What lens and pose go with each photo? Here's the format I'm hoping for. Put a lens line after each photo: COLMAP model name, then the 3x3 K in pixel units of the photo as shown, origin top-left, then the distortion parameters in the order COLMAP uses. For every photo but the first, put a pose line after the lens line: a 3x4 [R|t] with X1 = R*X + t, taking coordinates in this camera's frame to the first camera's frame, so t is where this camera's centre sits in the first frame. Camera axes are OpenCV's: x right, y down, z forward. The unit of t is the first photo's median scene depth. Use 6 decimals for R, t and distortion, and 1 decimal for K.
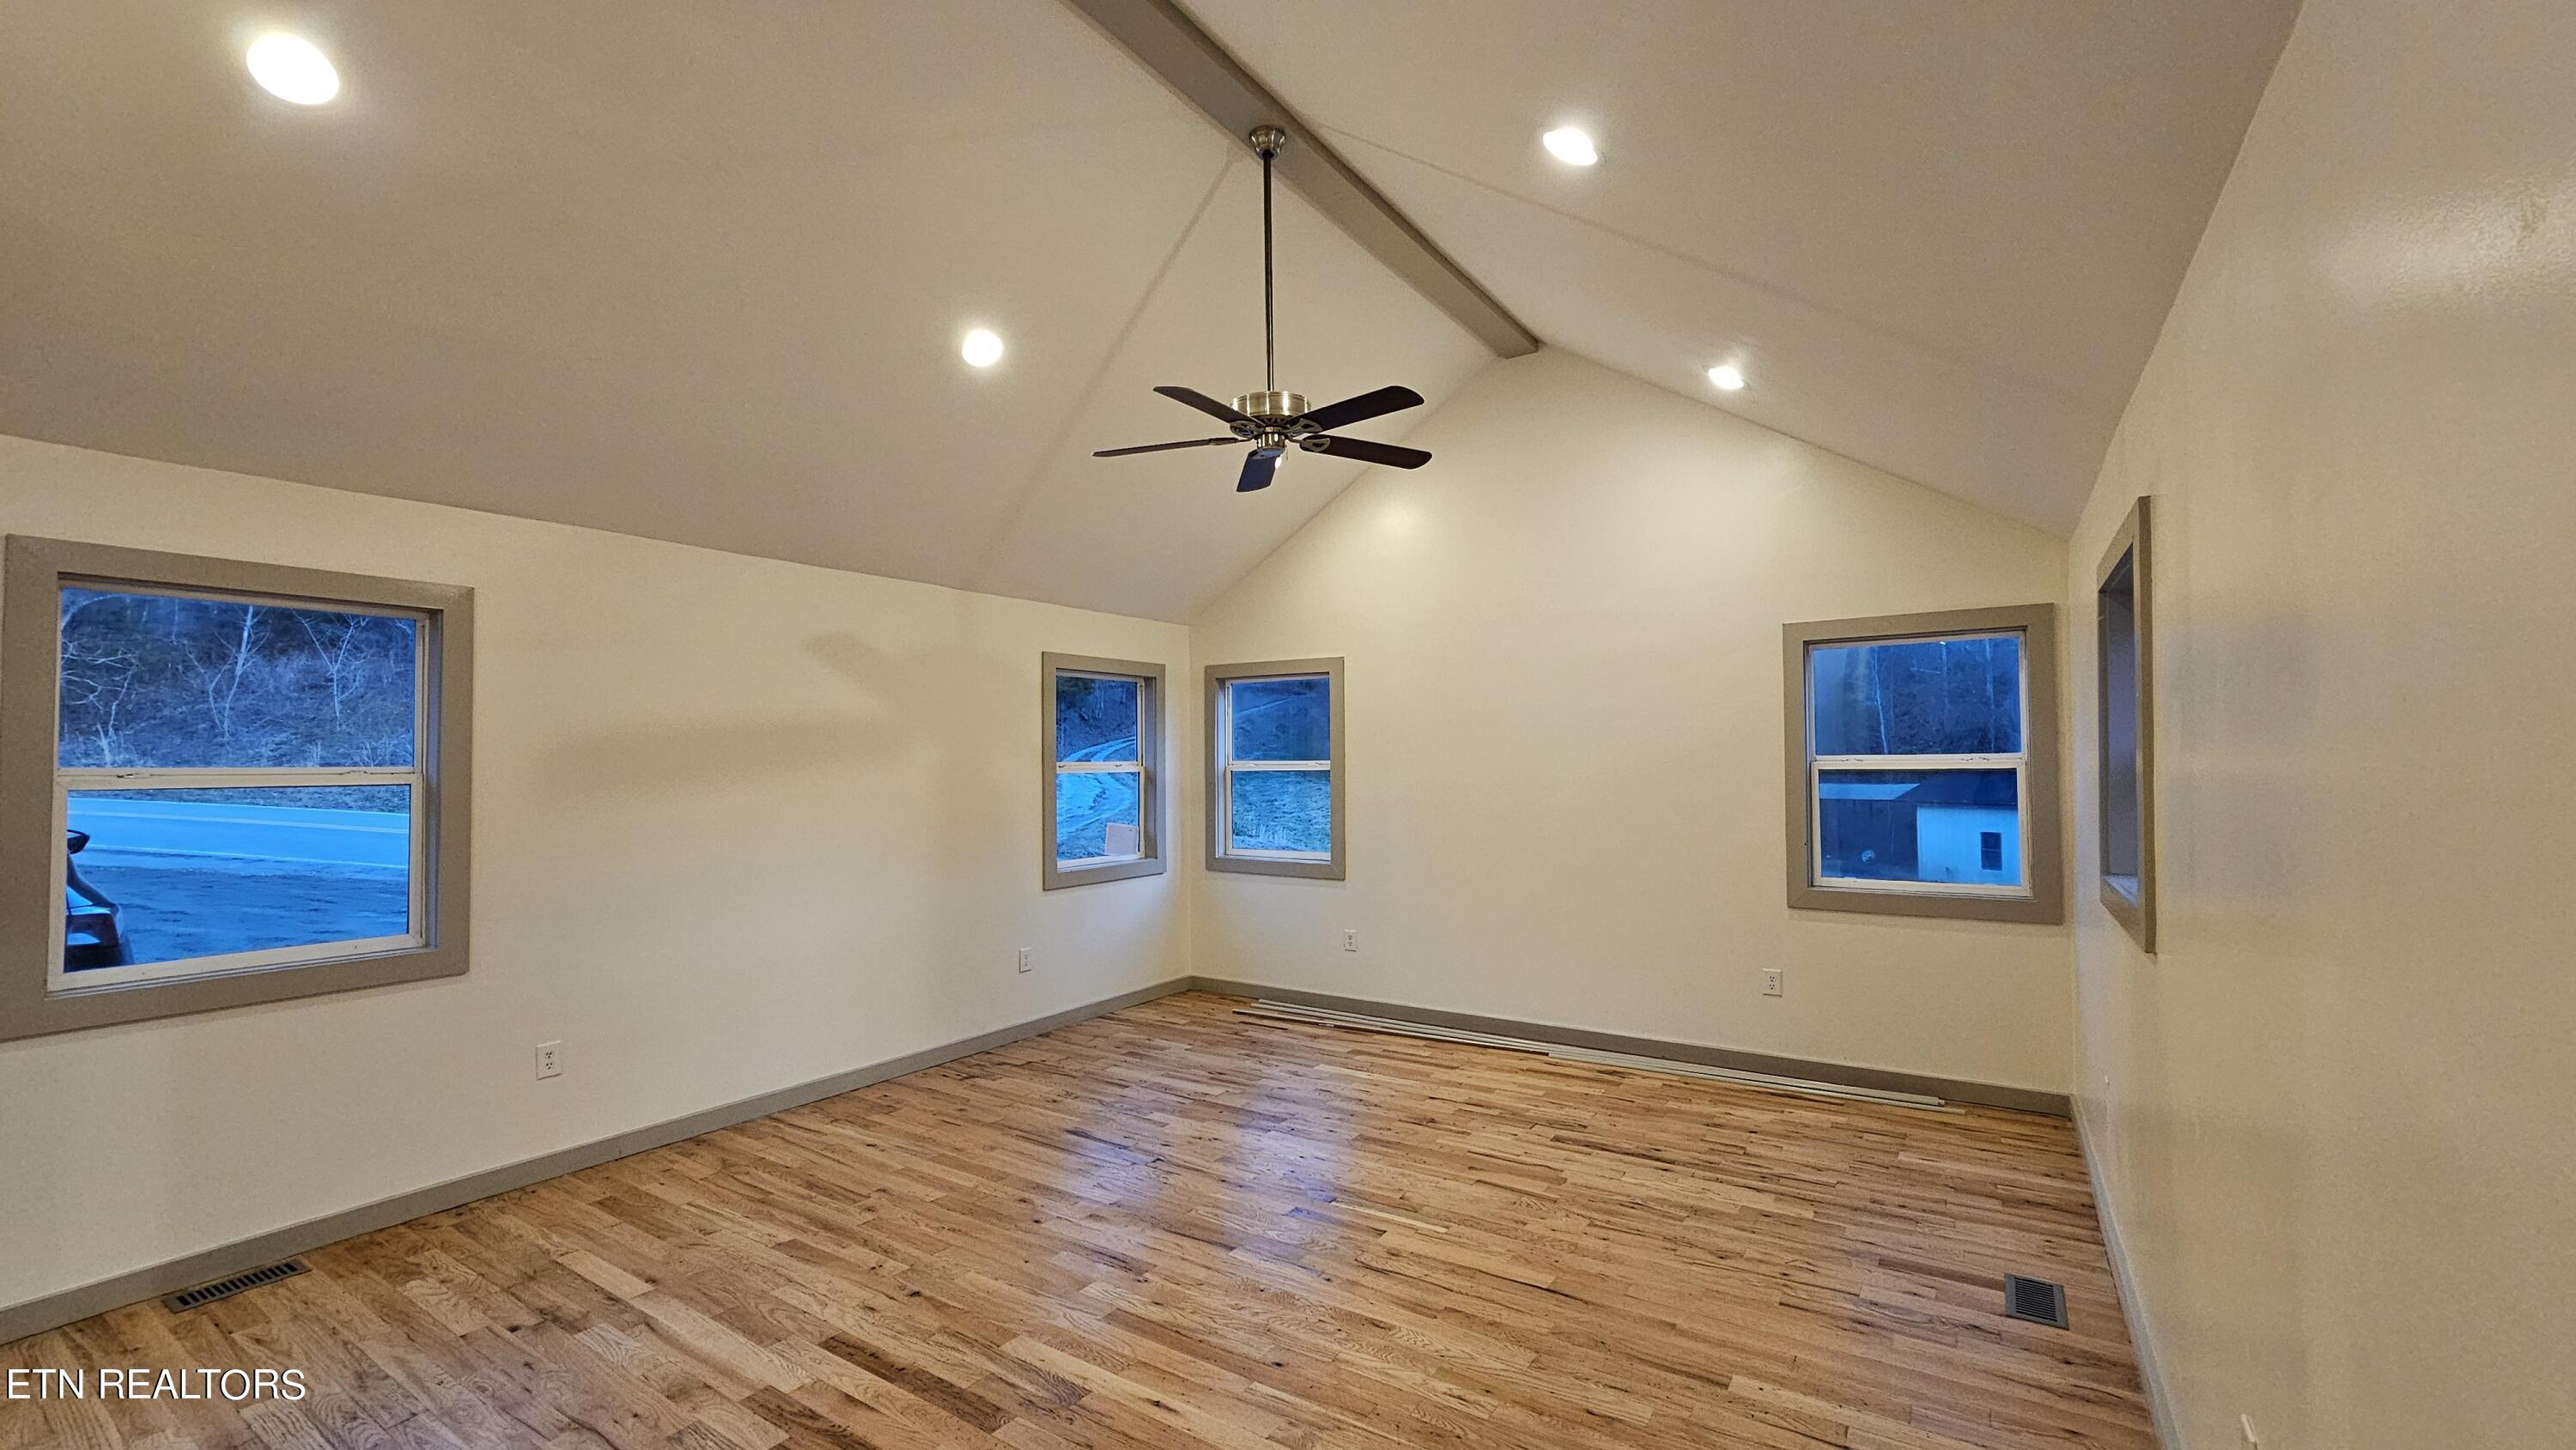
lens RADIAL K [[1047.9, 0, 1282.0], [0, 1047.9, 732.9], [0, 0, 1]] dist [-0.001287, 0.000790]
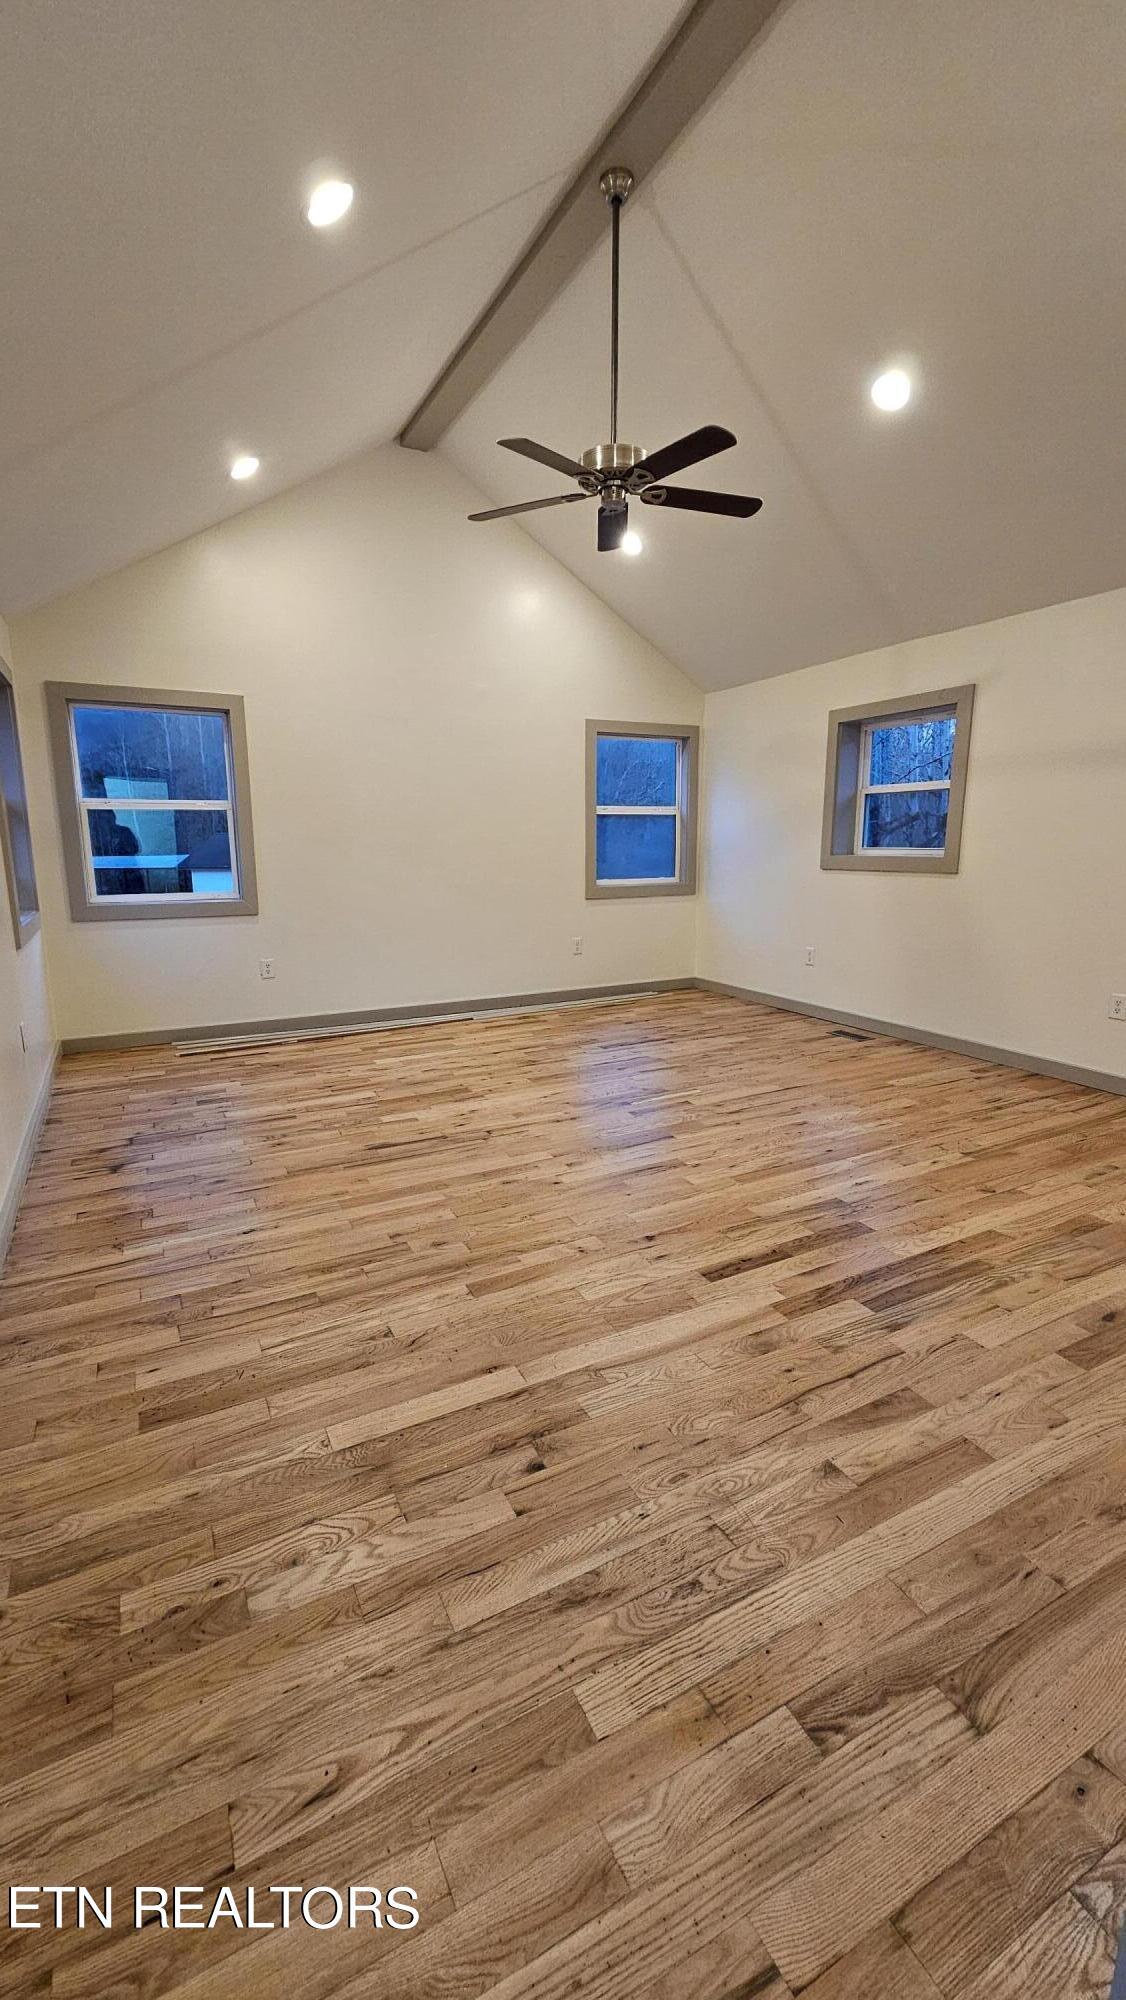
lens RADIAL K [[813.7, 0, 551.9], [0, 813.7, 997.5], [0, 0, 1]] dist [-0.001287, 0.000790]
pose [[0.485099, -0.161498, 0.859417, -0.794772], [-0.023179, 0.980078, 0.197256, 0.078644], [-0.874152, -0.115609, 0.471692, 0.504842]]
